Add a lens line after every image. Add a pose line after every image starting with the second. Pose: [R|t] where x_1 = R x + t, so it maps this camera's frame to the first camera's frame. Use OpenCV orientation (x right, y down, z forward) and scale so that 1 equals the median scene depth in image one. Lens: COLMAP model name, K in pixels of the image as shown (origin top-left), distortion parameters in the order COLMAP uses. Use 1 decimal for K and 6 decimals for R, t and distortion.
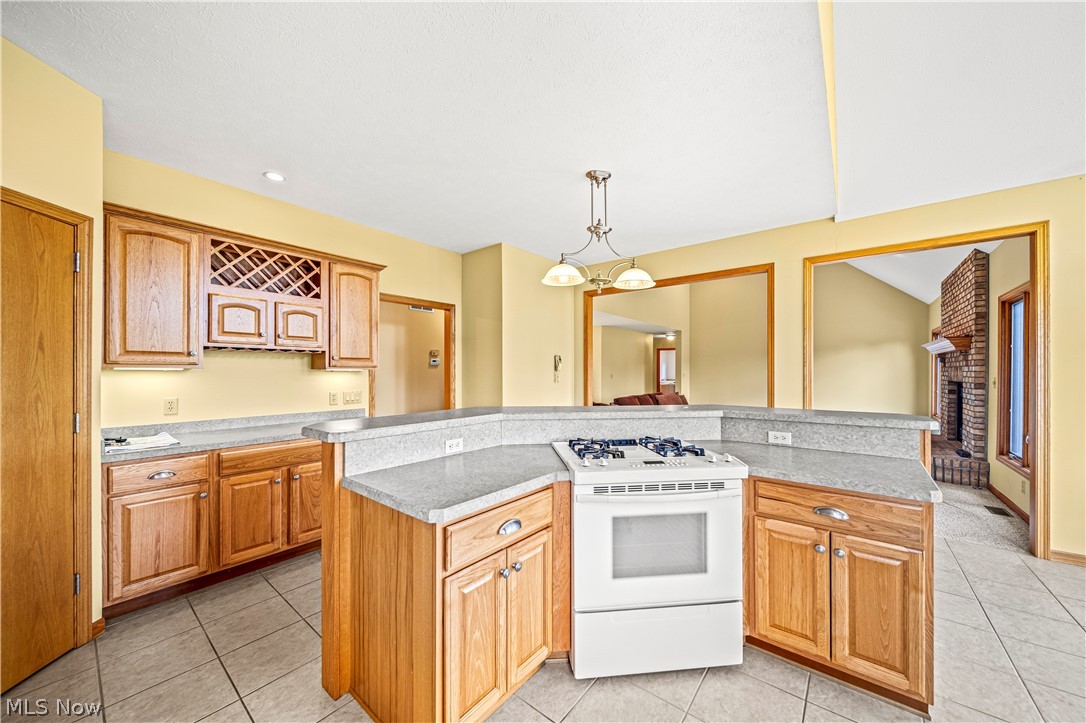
lens RADIAL K [[381.9, 0, 545.6], [0, 381.9, 367.6], [0, 0, 1]] dist [-0.001218, -0.000254]
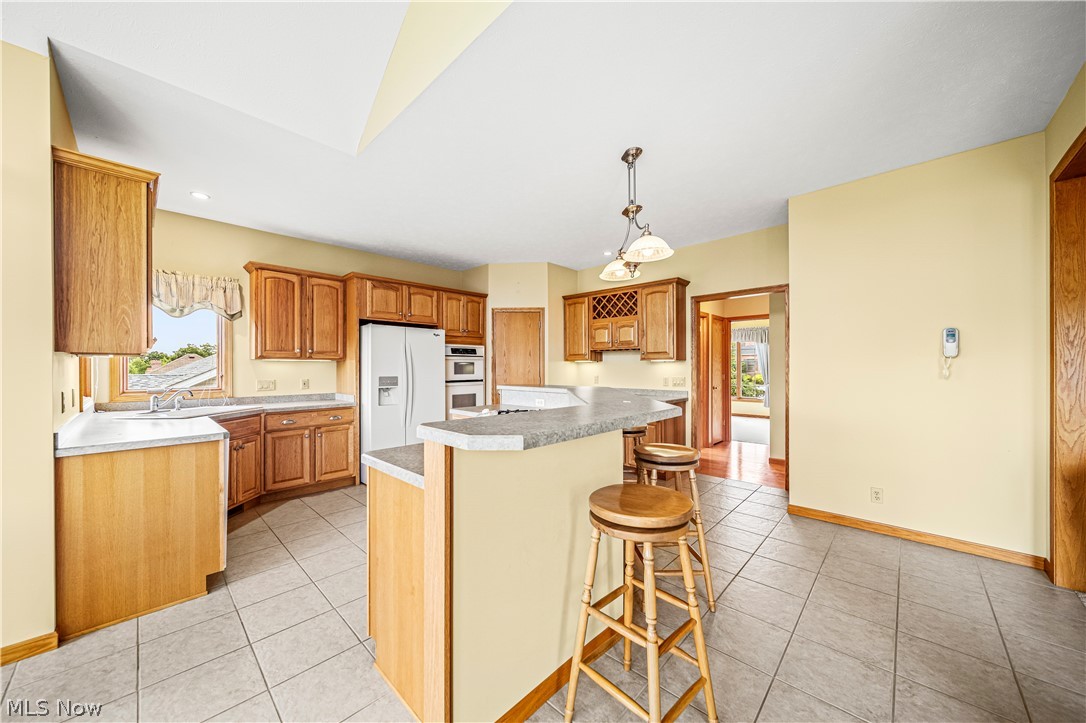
lens RADIAL K [[381.9, 0, 543.0], [0, 381.9, 364.6], [0, 0, 1]] dist [-0.001218, -0.000254]
pose [[-0.091187, -0.007042, -0.995809, 1.049942], [0.009547, 0.999923, -0.007945, 0.030796], [0.995788, -0.010232, -0.091113, 0.821532]]
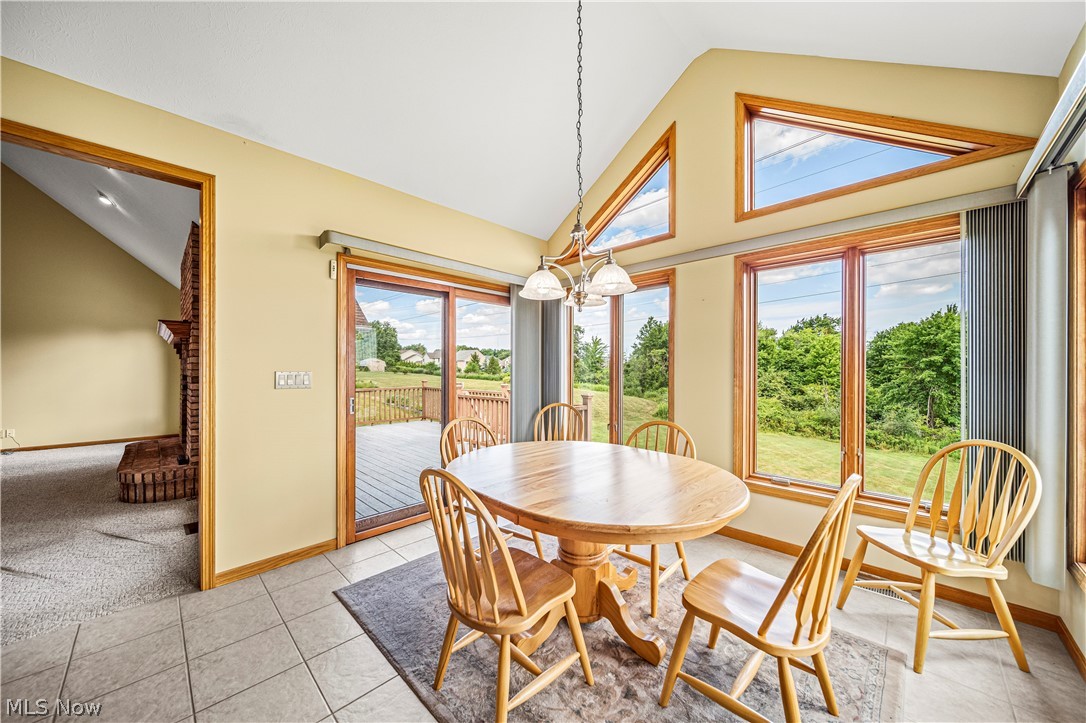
lens RADIAL K [[381.9, 0, 539.1], [0, 381.9, 367.4], [0, 0, 1]] dist [-0.001218, -0.000254]
pose [[0.107071, -0.000680, 0.994251, 0.547136], [-0.007159, 0.999973, 0.001455, 0.021658], [-0.994226, -0.007273, 0.107063, 0.198985]]
